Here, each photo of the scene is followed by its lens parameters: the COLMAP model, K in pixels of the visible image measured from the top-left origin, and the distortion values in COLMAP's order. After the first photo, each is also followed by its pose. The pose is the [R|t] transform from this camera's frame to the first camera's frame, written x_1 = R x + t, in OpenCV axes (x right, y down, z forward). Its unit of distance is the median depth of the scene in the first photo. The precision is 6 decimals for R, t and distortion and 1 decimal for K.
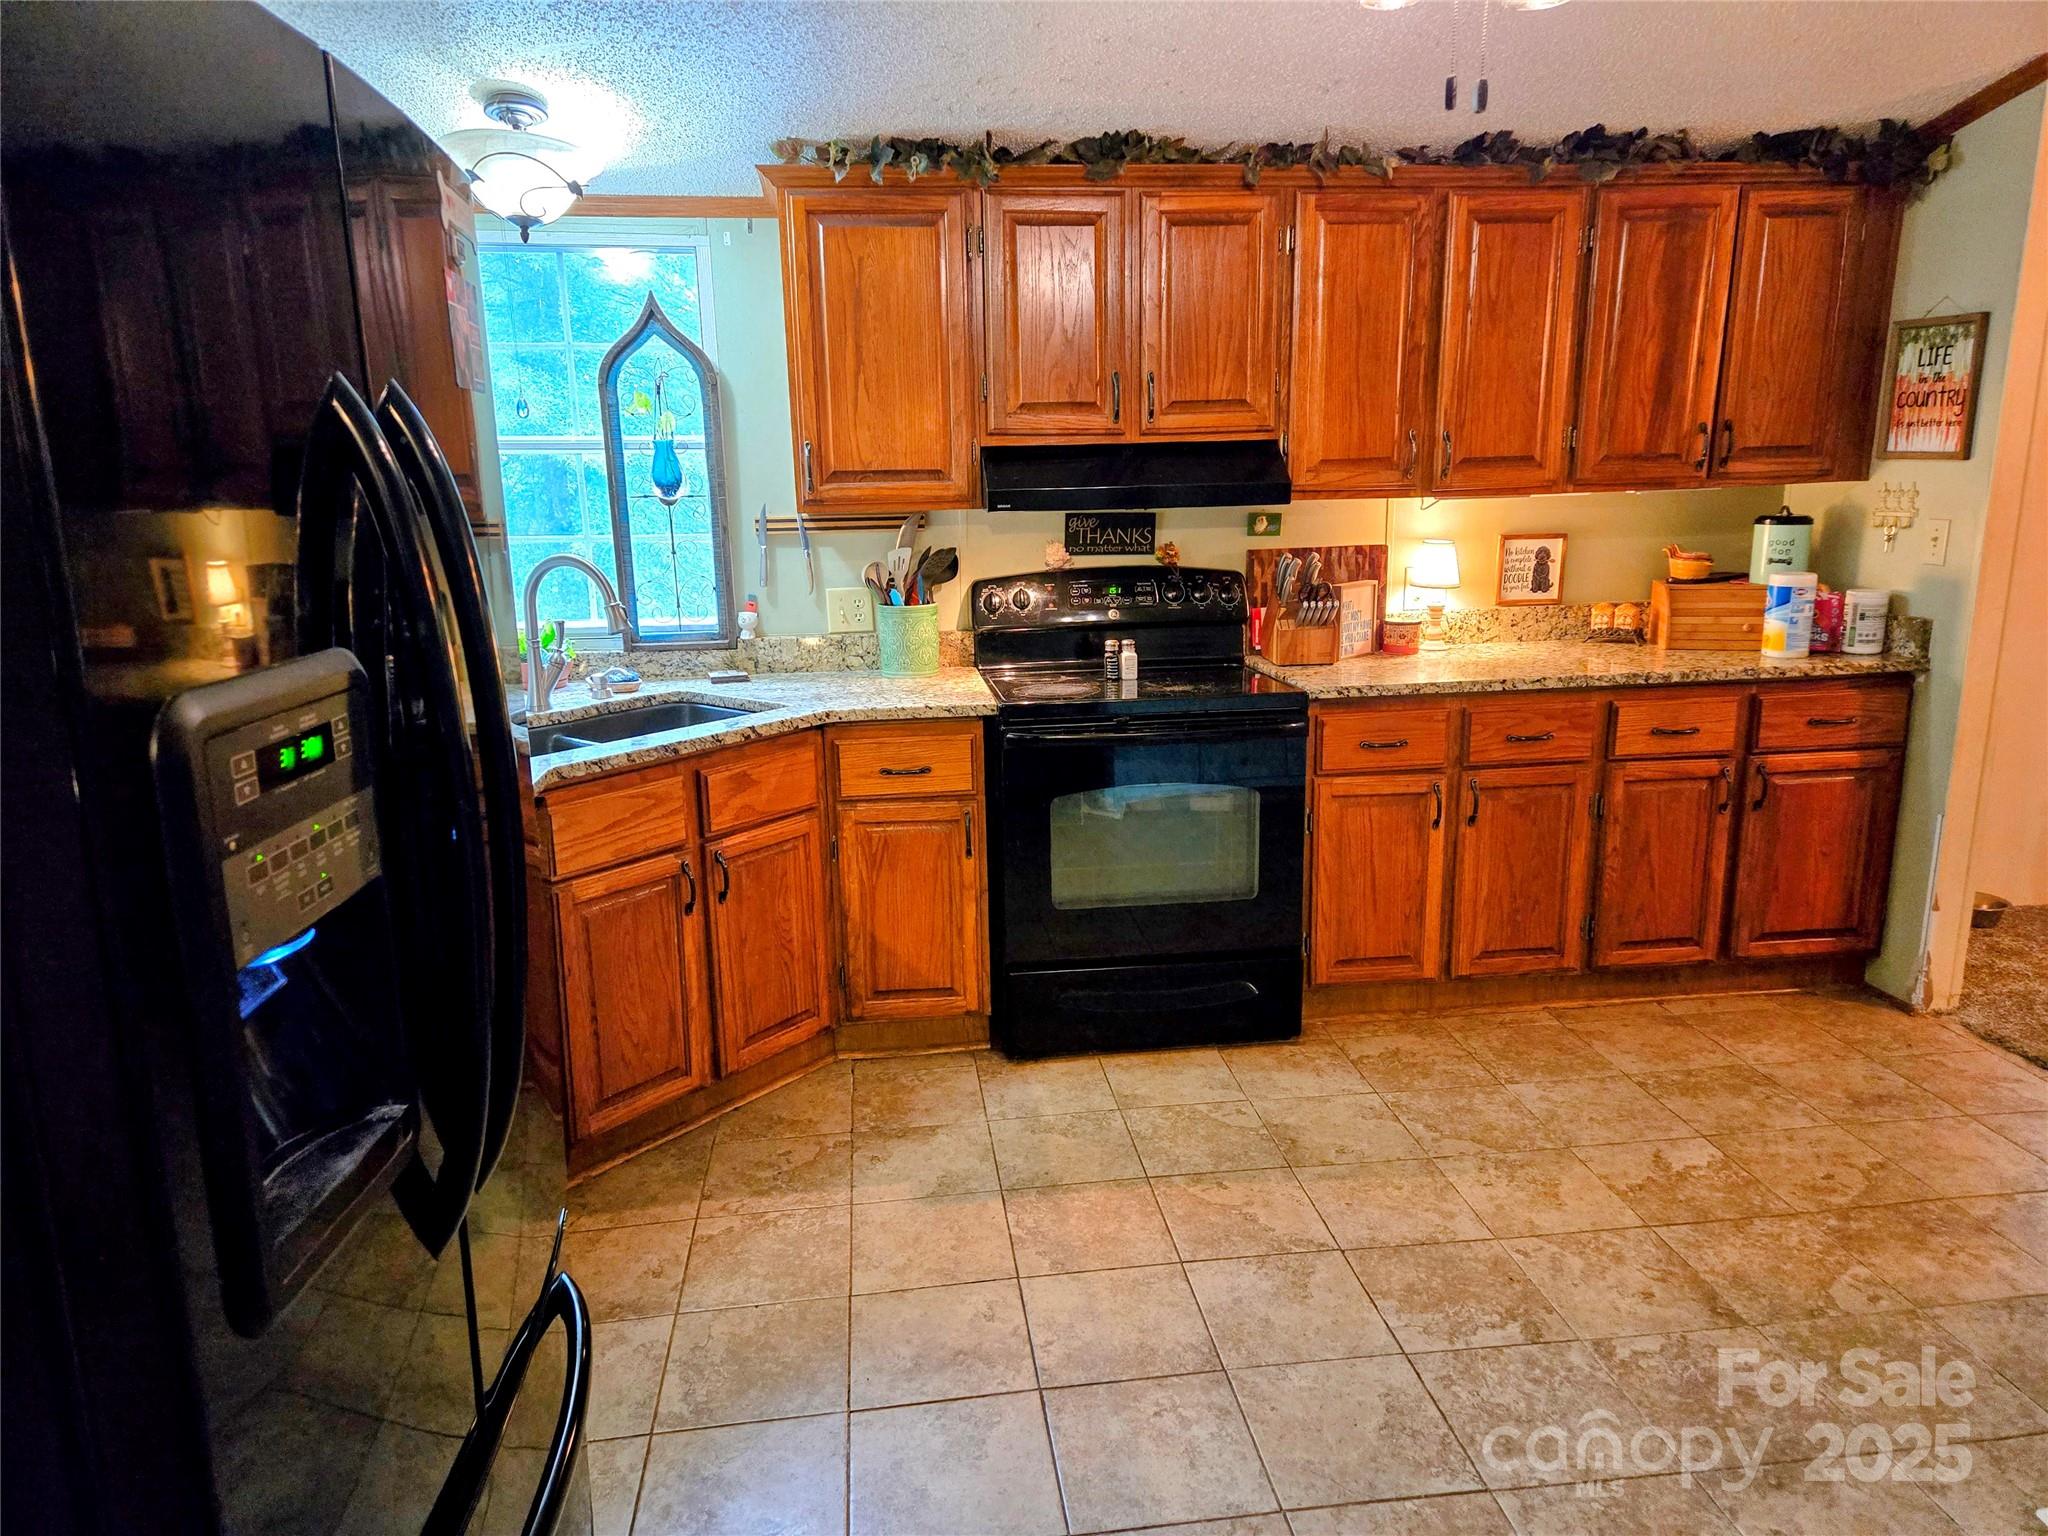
lens RADIAL K [[1371.5, 0, 1025.5], [0, 1371.5, 763.5], [0, 0, 1]] dist [0.067111, -0.032890]
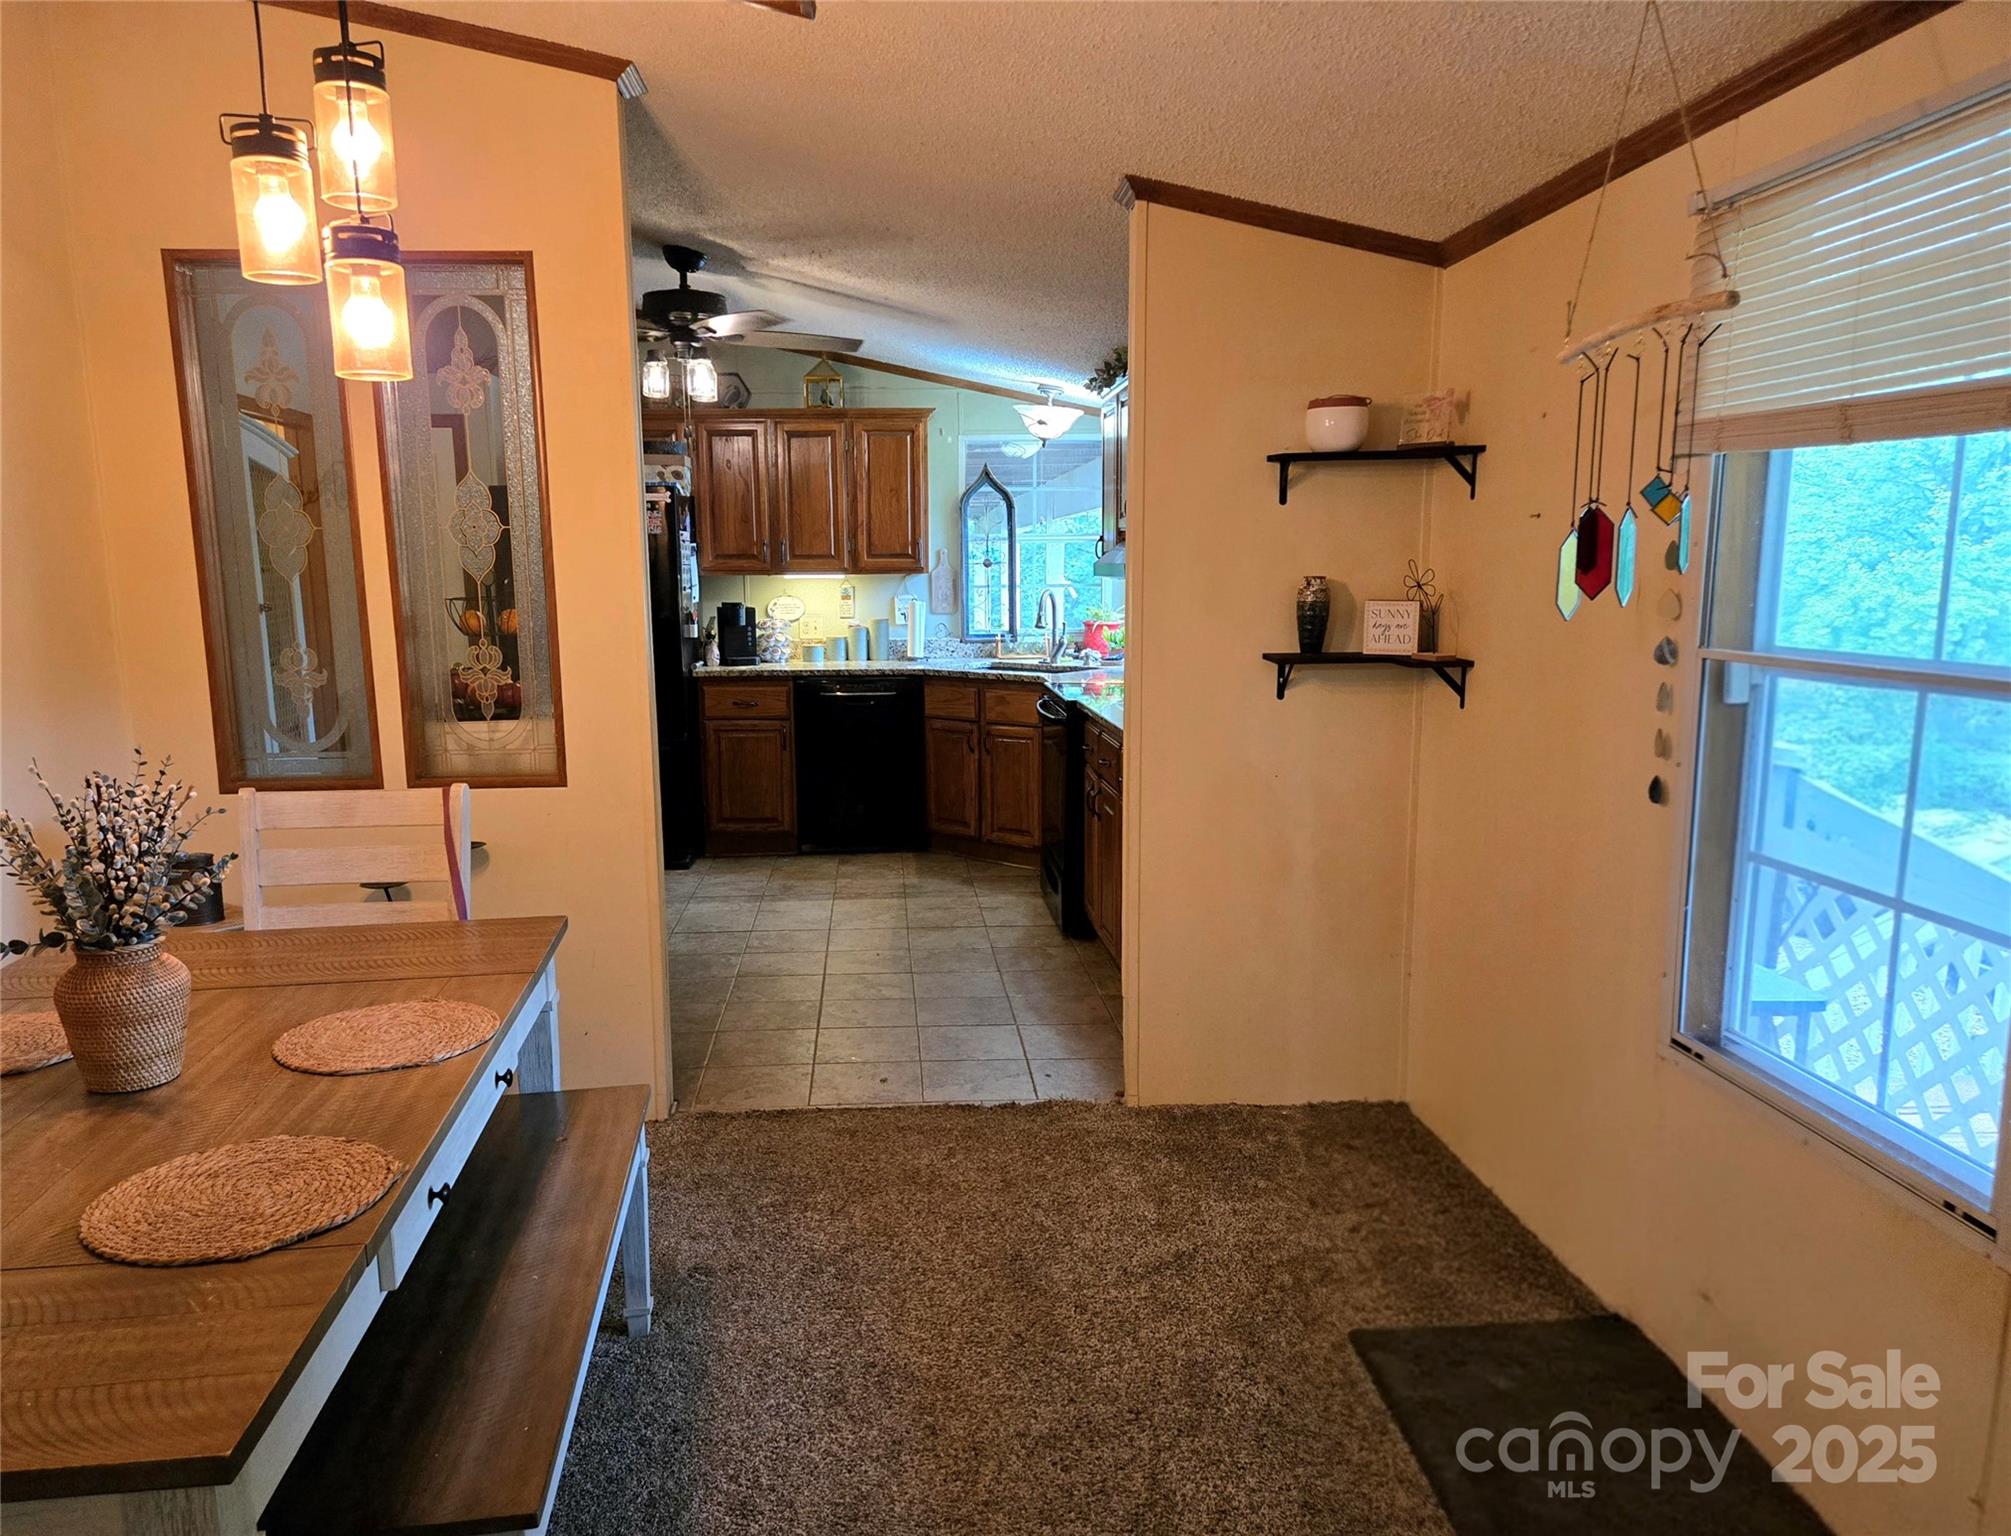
lens RADIAL K [[1453.4, 0, 926.0], [0, 1453.4, 796.3], [0, 0, 1]] dist [0.066602, -0.033639]
pose [[-0.086076, 0.184226, -0.979108, 1.826619], [-0.206901, 0.958024, 0.198448, -0.239353], [0.974568, 0.219659, -0.044346, 0.942479]]
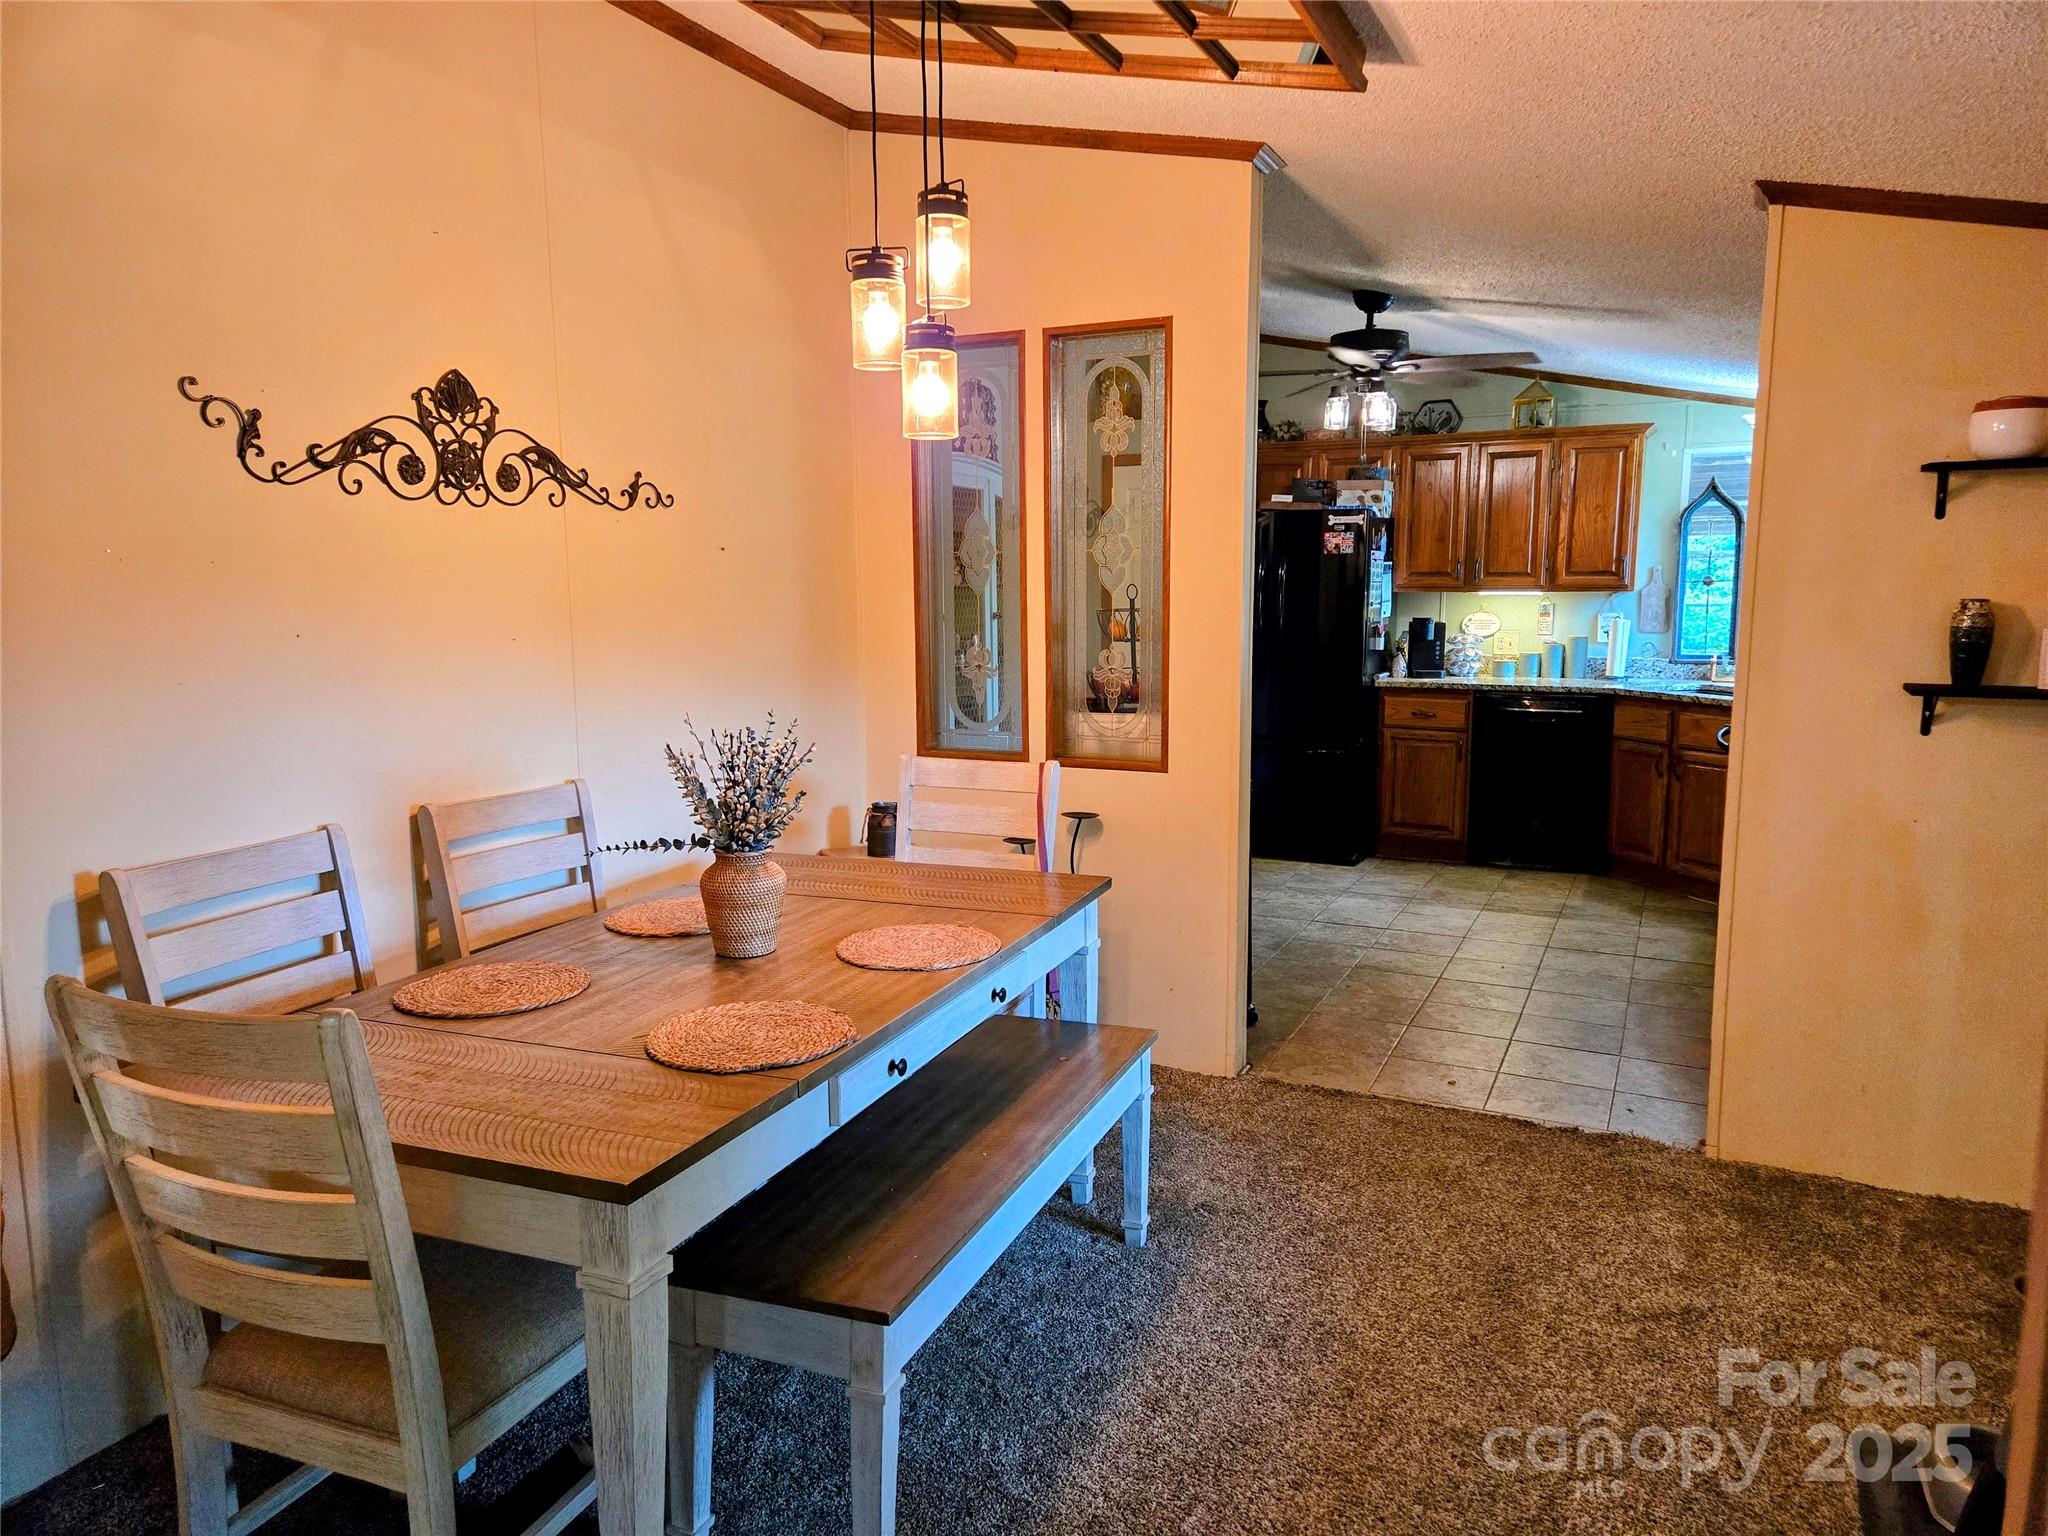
lens RADIAL K [[1371.5, 0, 1018.3], [0, 1371.5, 760.6], [0, 0, 1]] dist [0.067111, -0.032890]
pose [[-0.544714, 0.133139, -0.827986, 1.829986], [-0.170725, 0.949036, 0.264920, -0.276907], [0.821060, 0.285664, -0.494224, 1.112039]]
